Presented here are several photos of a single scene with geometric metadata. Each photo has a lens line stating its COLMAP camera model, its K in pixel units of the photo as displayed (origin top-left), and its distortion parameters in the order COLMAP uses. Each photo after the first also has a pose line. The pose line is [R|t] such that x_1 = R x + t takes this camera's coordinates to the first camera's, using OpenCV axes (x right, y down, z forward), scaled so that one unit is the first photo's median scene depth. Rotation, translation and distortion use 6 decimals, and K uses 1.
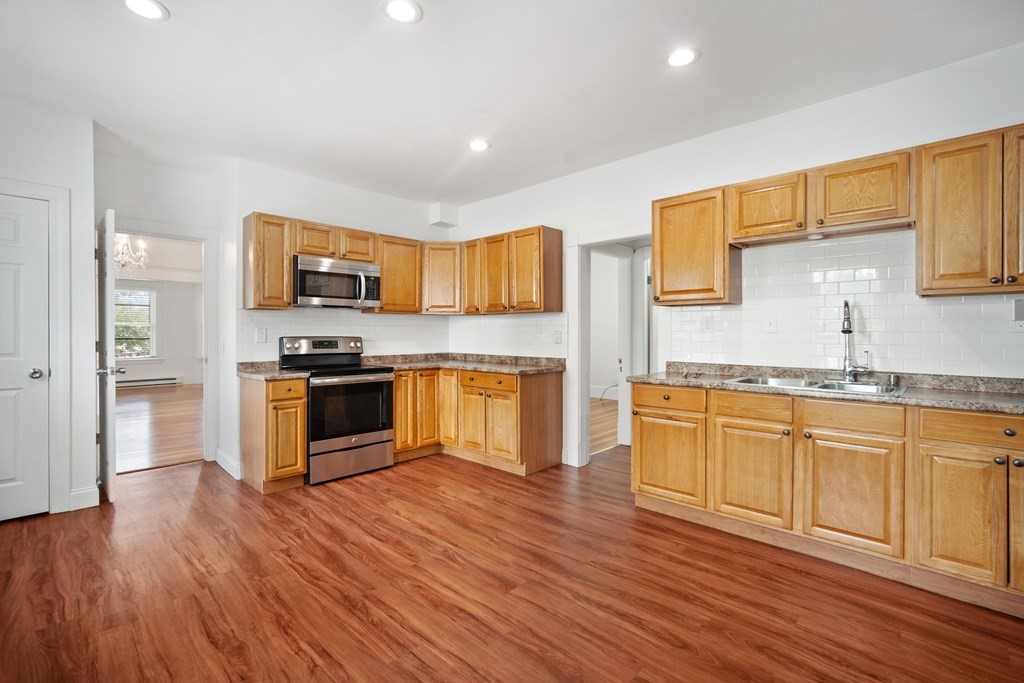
lens RADIAL K [[459.9, 0, 517.9], [0, 459.9, 337.9], [0, 0, 1]] dist [-0.005639, 0.000908]
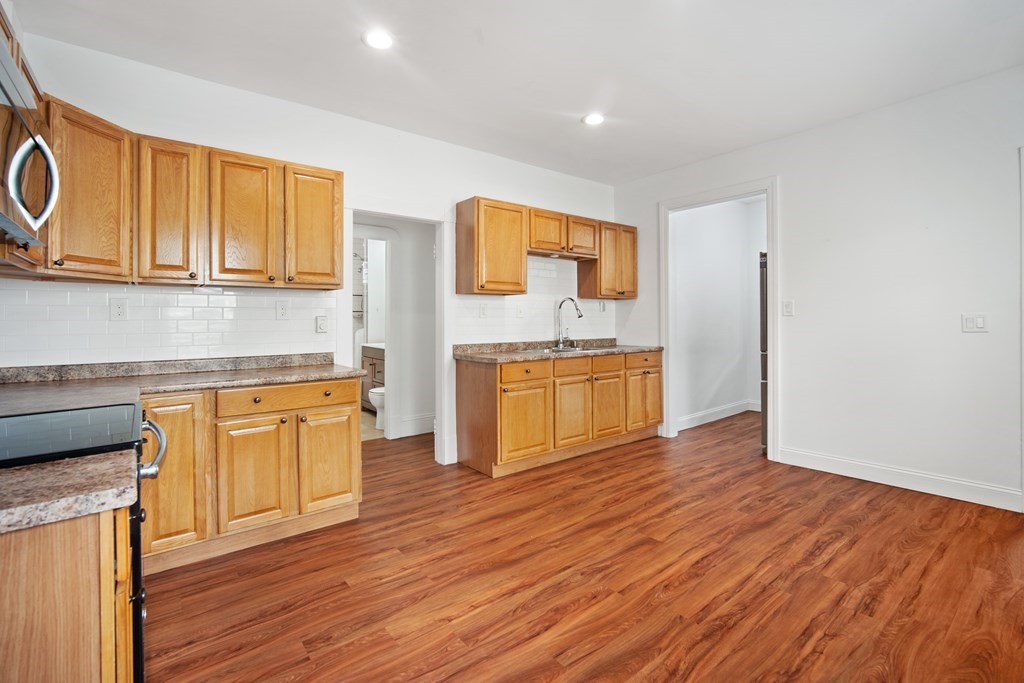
lens RADIAL K [[461.4, 0, 515.4], [0, 461.4, 320.6], [0, 0, 1]] dist [-0.004745, 0.000532]
pose [[0.144558, -0.004253, 0.989487, -0.839325], [0.017871, 0.999839, 0.001686, -0.005118], [-0.989335, 0.017439, 0.144610, 0.820289]]
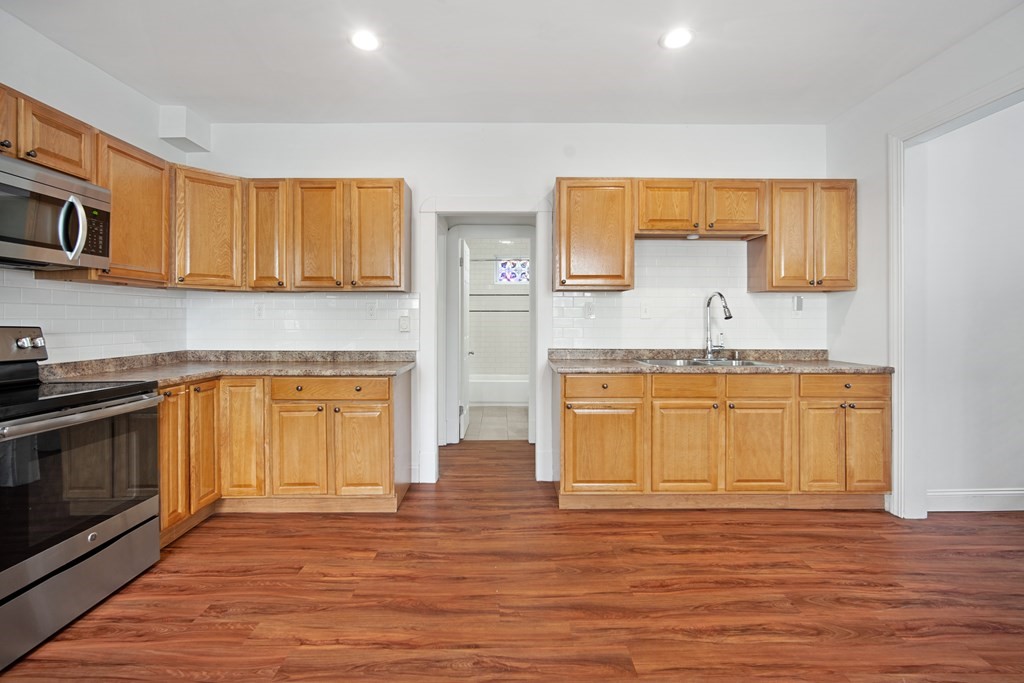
lens RADIAL K [[464.7, 0, 511.2], [0, 464.7, 323.1], [0, 0, 1]] dist [-0.006333, 0.000778]
pose [[0.722488, -0.005236, 0.691364, -0.465941], [0.007781, 0.999970, -0.000558, -0.002550], [-0.691340, 0.005783, 0.722507, 0.417354]]
